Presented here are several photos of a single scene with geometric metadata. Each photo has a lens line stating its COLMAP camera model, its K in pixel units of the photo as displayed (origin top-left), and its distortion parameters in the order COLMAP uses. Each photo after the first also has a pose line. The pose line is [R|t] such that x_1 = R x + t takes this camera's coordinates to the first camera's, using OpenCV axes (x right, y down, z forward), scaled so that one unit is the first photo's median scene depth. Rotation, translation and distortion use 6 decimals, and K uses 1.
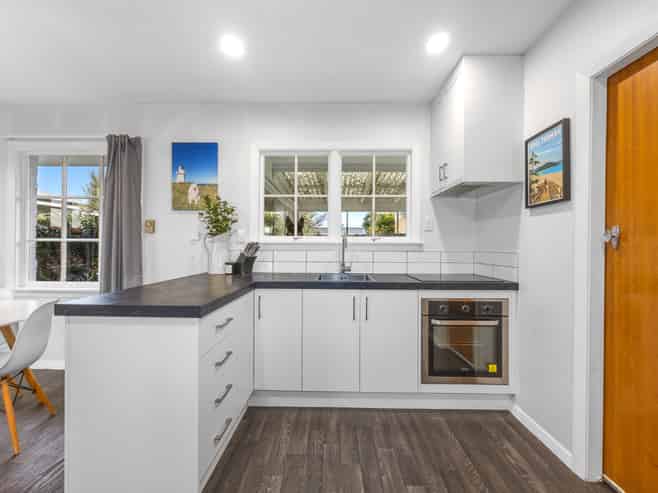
lens RADIAL K [[281.6, 0, 330.1], [0, 281.6, 246.0], [0, 0, 1]] dist [0.001088, -0.000007]
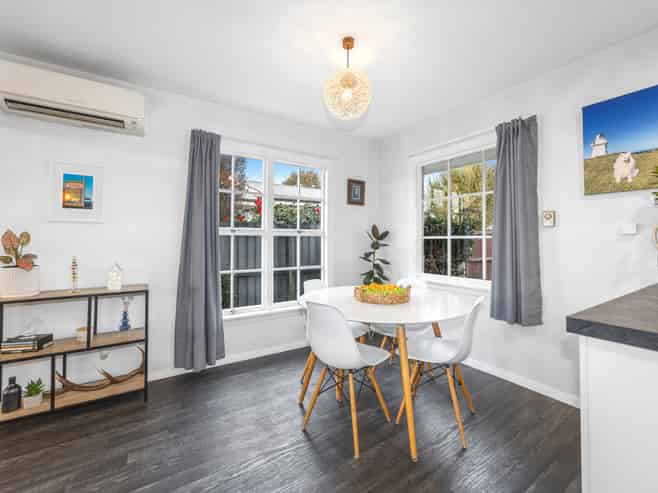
lens RADIAL K [[281.6, 0, 325.9], [0, 281.6, 233.2], [0, 0, 1]] dist [0.001088, -0.000007]
pose [[0.560377, -0.026138, -0.827825, -0.337615], [-0.002285, 0.999449, -0.033103, -0.000284], [0.828235, 0.020442, 0.560009, 0.005373]]
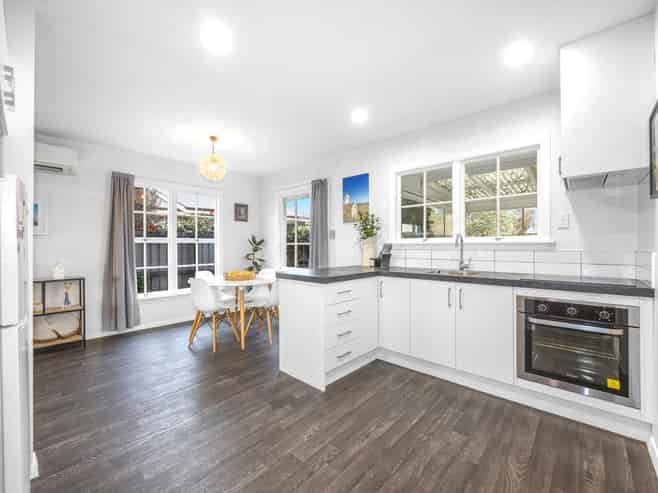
lens RADIAL K [[281.6, 0, 327.4], [0, 281.6, 246.8], [0, 0, 1]] dist [0.001088, -0.000007]
pose [[0.747561, -0.006391, -0.664162, 0.389281], [0.004447, 0.999979, -0.004617, 0.007121], [0.664178, 0.000498, 0.747574, -0.189536]]
